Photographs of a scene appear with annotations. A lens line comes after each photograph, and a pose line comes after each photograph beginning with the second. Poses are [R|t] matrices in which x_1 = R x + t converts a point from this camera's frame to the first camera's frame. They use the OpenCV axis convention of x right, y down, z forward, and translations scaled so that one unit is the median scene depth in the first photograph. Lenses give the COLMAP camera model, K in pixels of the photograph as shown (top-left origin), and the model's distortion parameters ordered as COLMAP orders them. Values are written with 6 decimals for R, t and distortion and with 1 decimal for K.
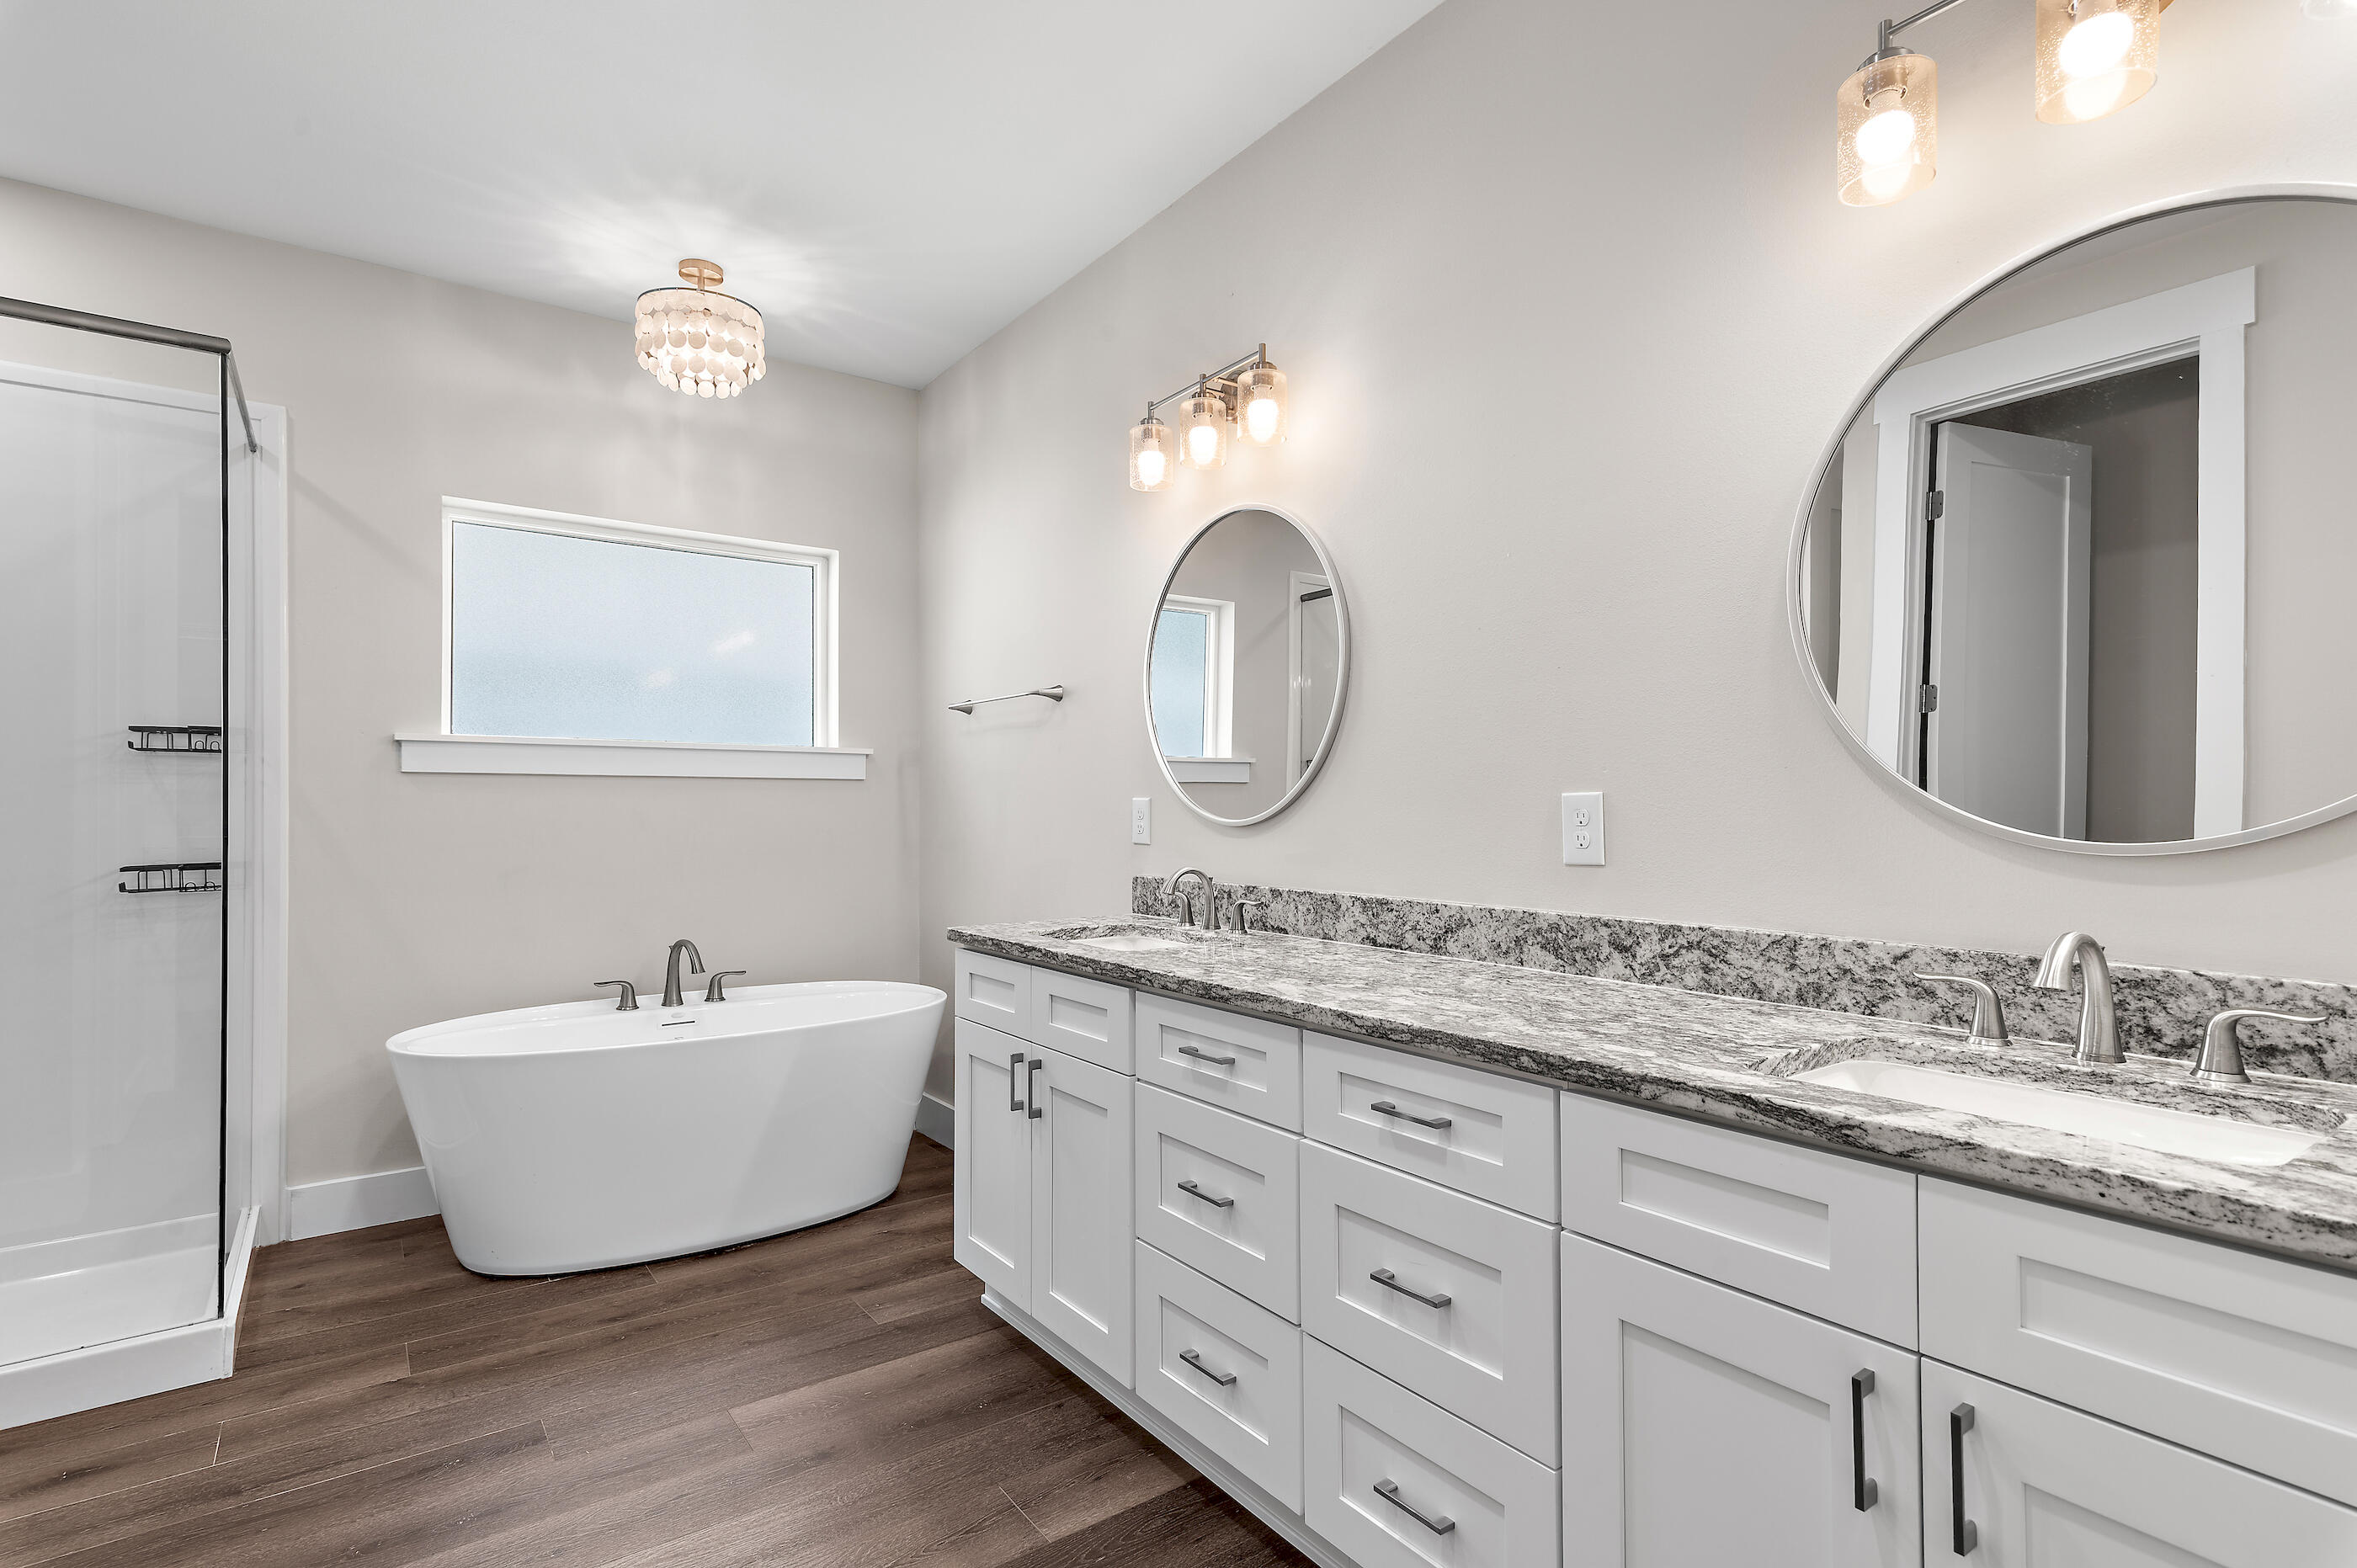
lens RADIAL K [[1150.3, 0, 1178.5], [0, 1150.3, 784.0], [0, 0, 1]] dist [-0.002320, -0.000214]
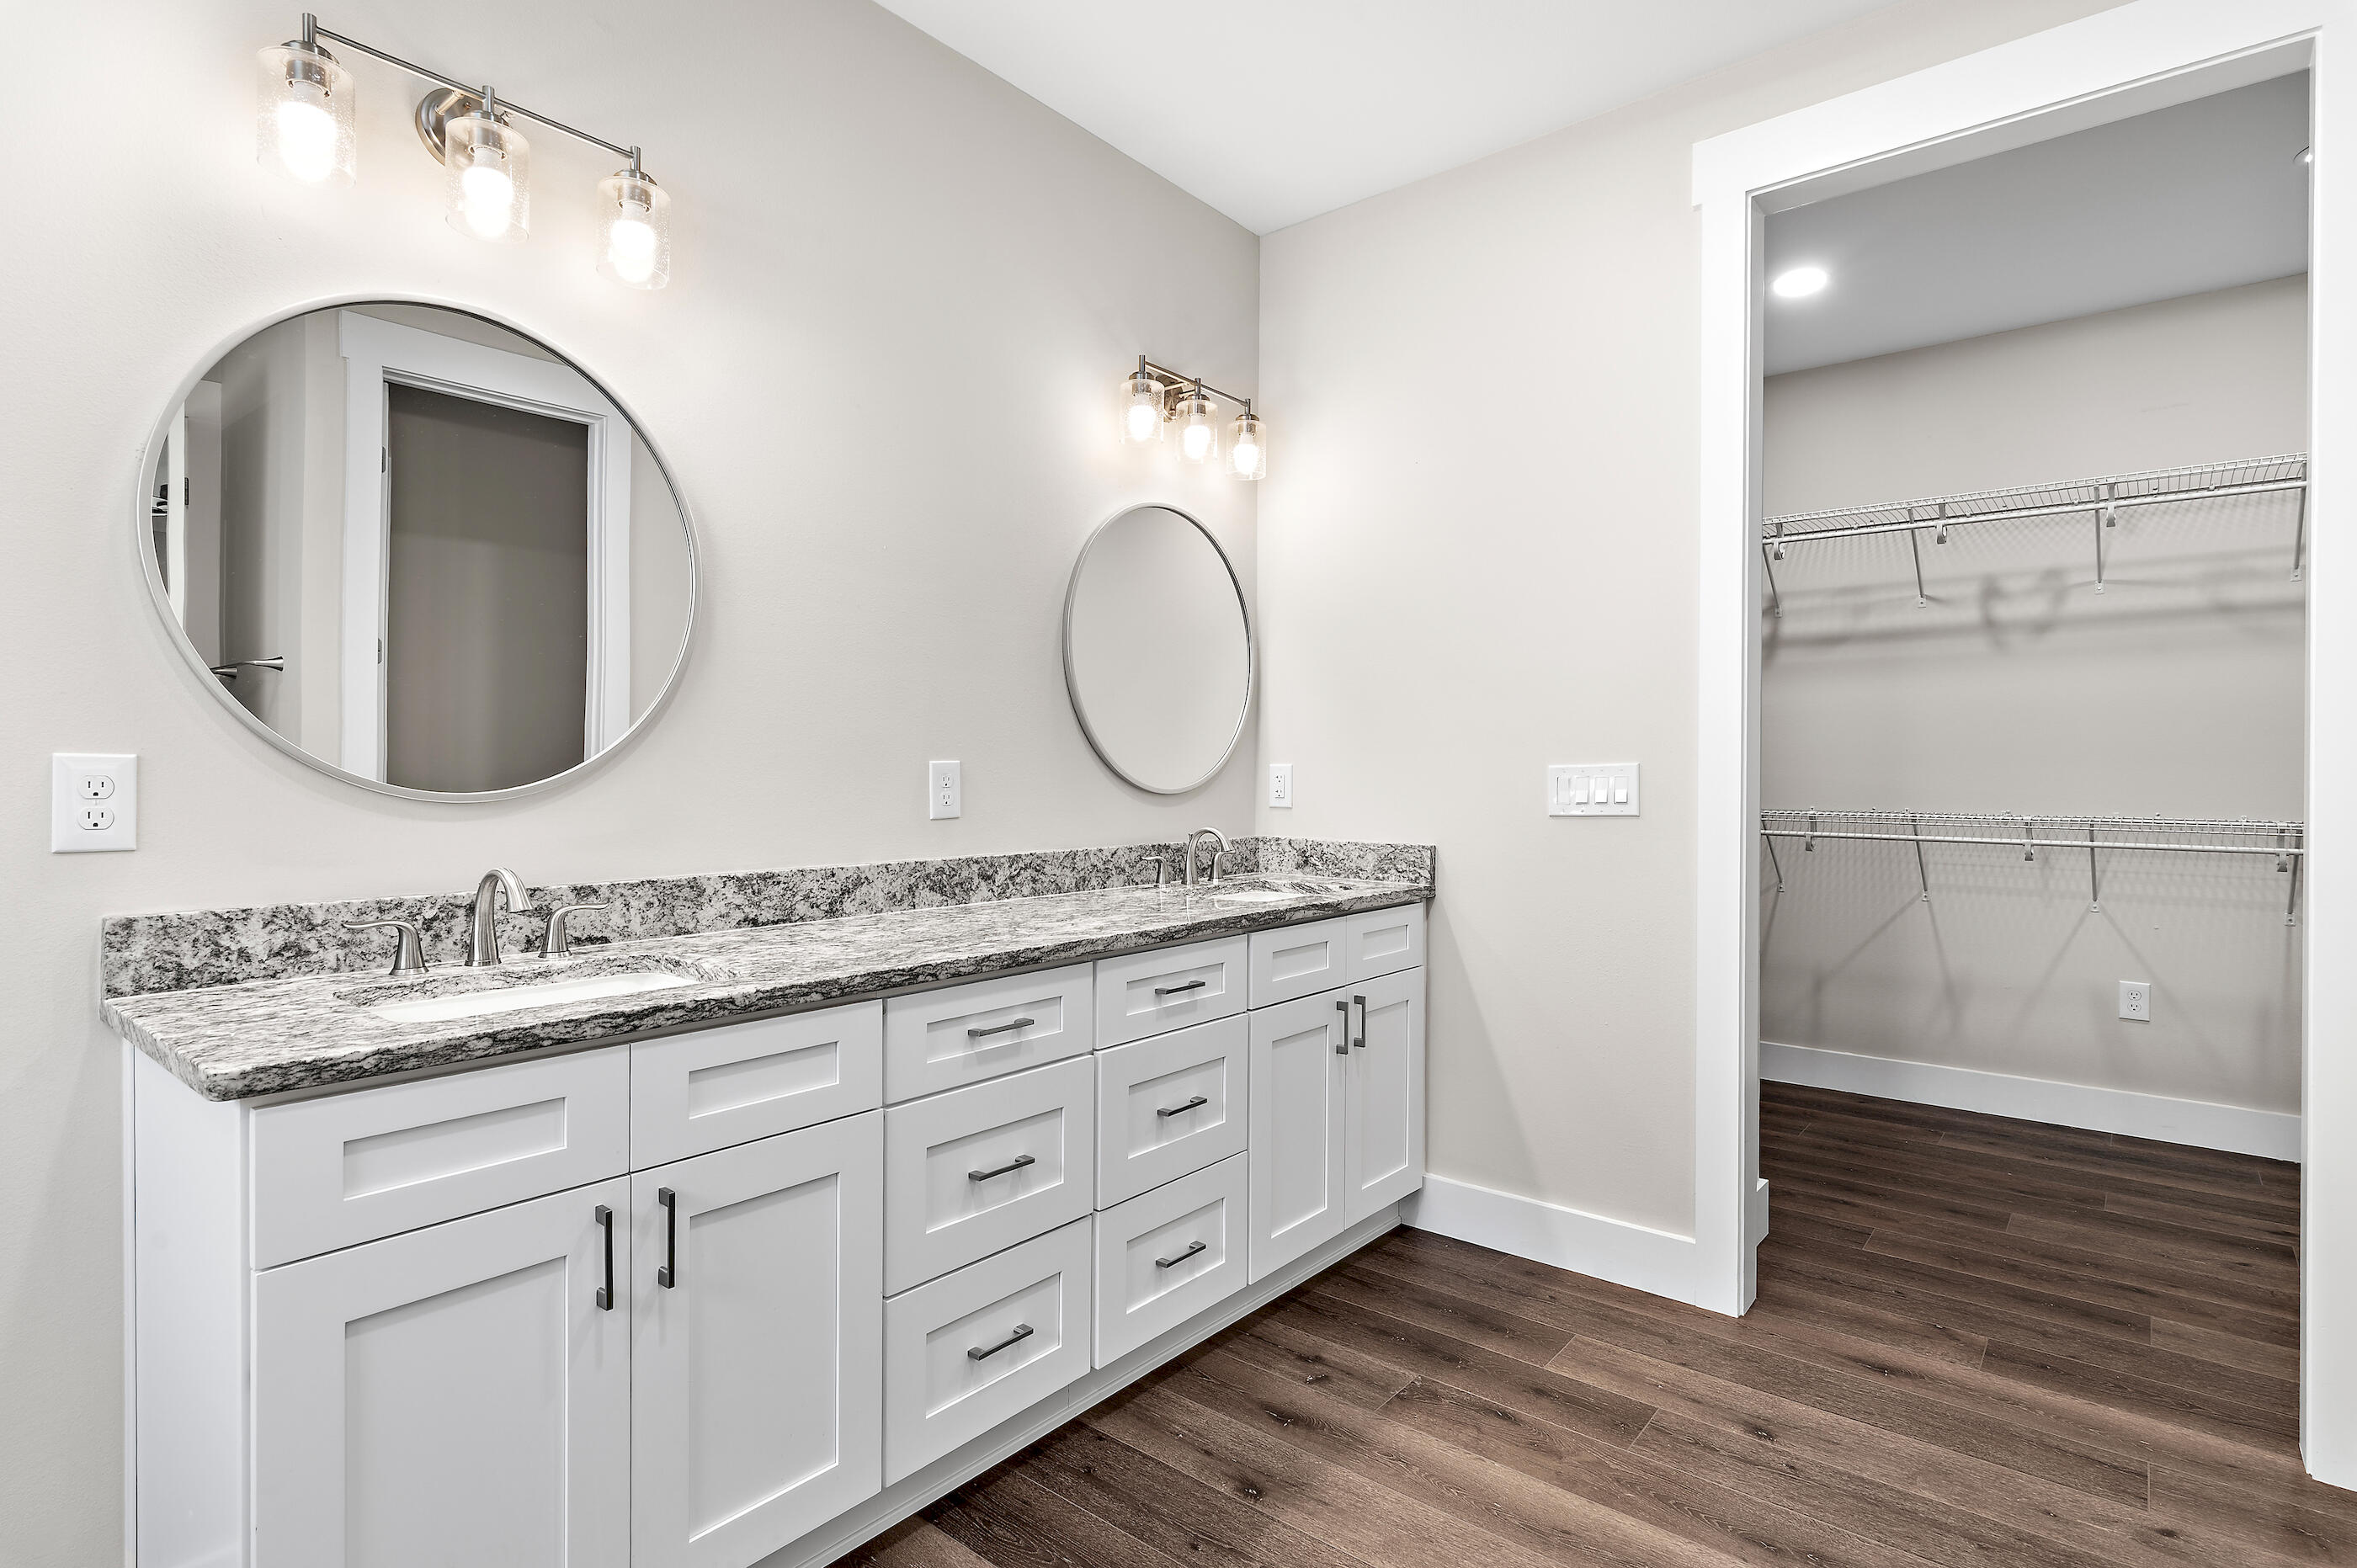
lens RADIAL K [[1150.3, 0, 1178.5], [0, 1150.3, 784.0], [0, 0, 1]] dist [-0.002320, -0.000214]
pose [[-0.253742, -0.010660, 0.967213, -0.948955], [-0.020191, 0.999780, 0.005722, 0.020625], [-0.967061, -0.018077, -0.253901, 1.098352]]
